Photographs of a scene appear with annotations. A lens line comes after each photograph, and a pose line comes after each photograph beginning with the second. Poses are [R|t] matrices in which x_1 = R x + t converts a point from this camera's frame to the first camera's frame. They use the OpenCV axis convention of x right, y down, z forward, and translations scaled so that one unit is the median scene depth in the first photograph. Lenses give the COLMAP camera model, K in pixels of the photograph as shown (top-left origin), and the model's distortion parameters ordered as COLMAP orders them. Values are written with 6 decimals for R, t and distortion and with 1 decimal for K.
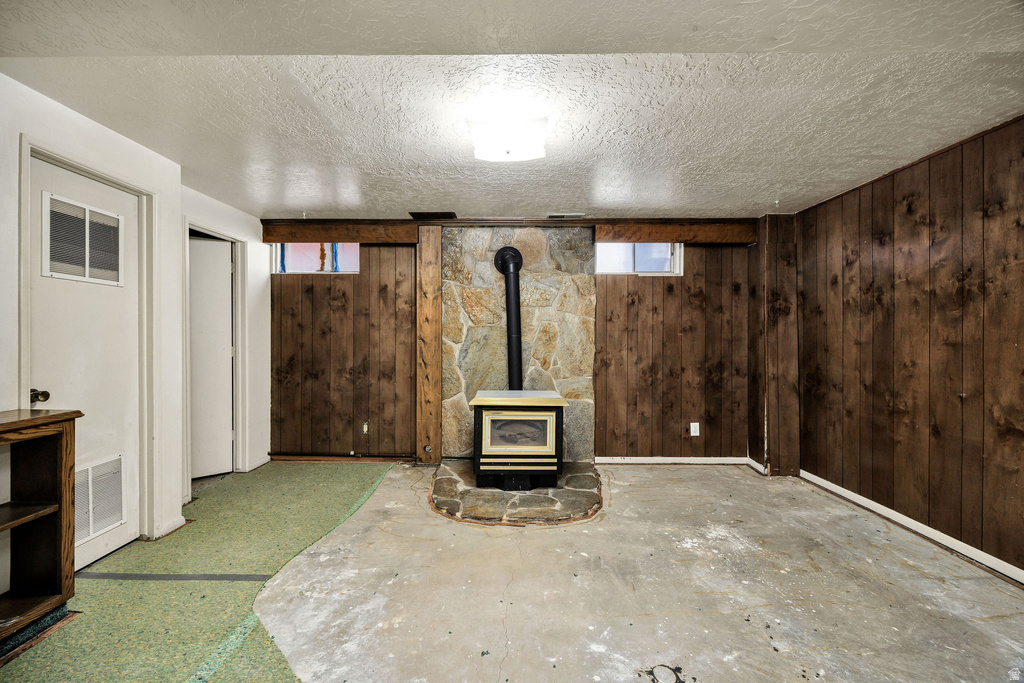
lens RADIAL K [[397.0, 0, 503.3], [0, 397.0, 338.2], [0, 0, 1]] dist [-0.006478, 0.000549]
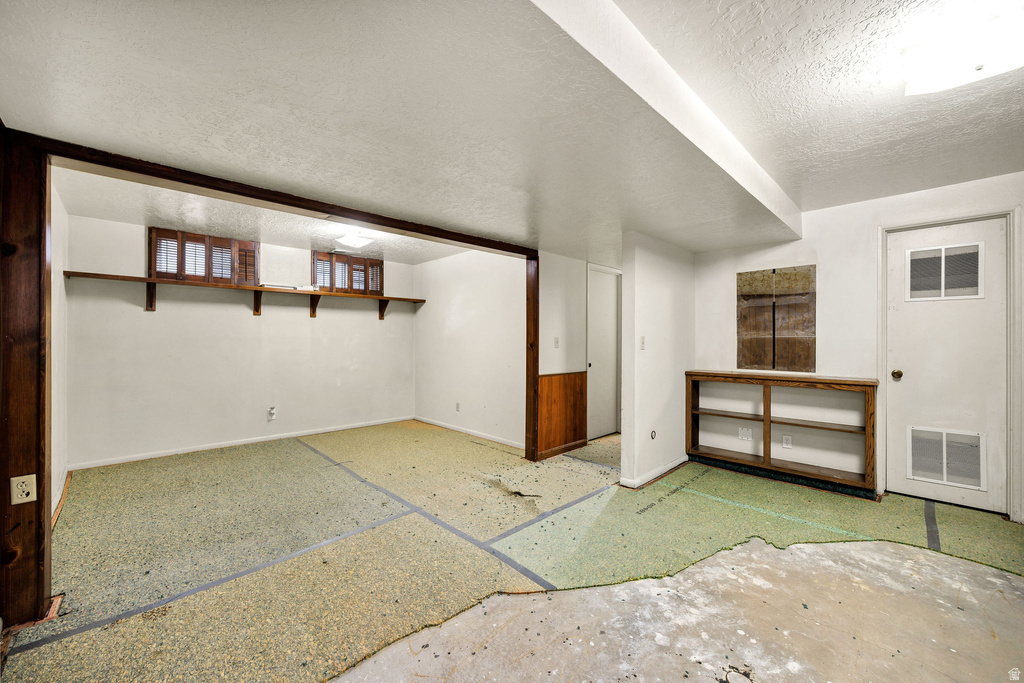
lens RADIAL K [[397.0, 0, 505.6], [0, 397.0, 339.2], [0, 0, 1]] dist [-0.006478, 0.000549]
pose [[-0.701873, -0.004837, -0.712286, 0.652734], [-0.007294, 0.999973, 0.000397, 0.005211], [0.712265, 0.005474, -0.701890, 0.547562]]
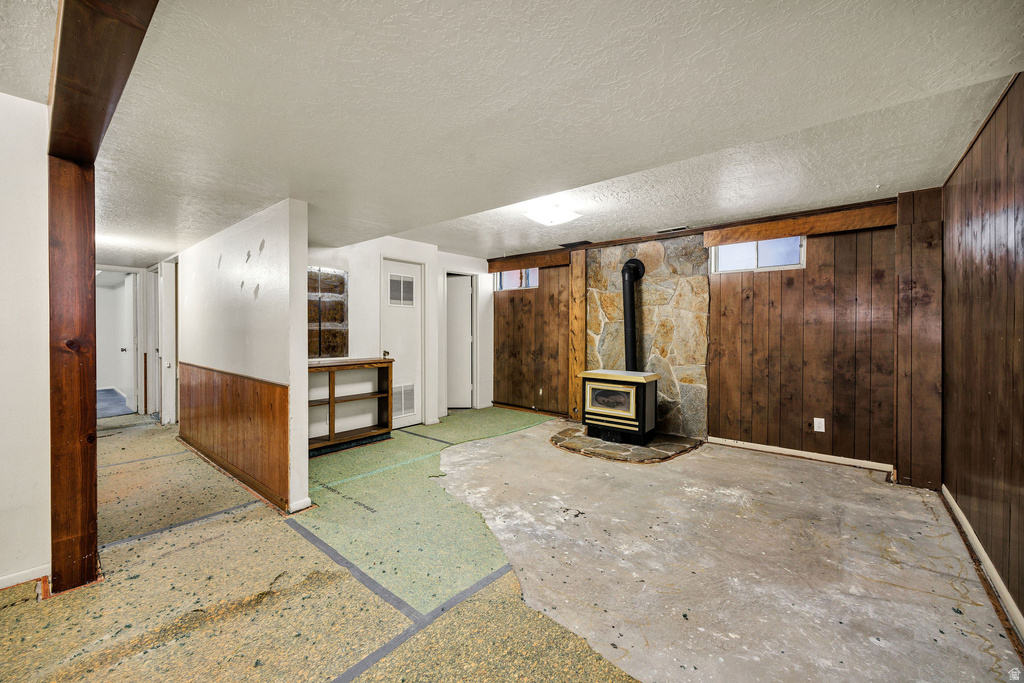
lens RADIAL K [[397.0, 0, 504.5], [0, 397.0, 332.0], [0, 0, 1]] dist [-0.006478, 0.000549]
pose [[0.772117, 0.001685, -0.635478, 0.578217], [-0.001958, 0.999998, 0.000273, 0.003767], [0.635477, 0.001034, 0.772119, -0.275827]]
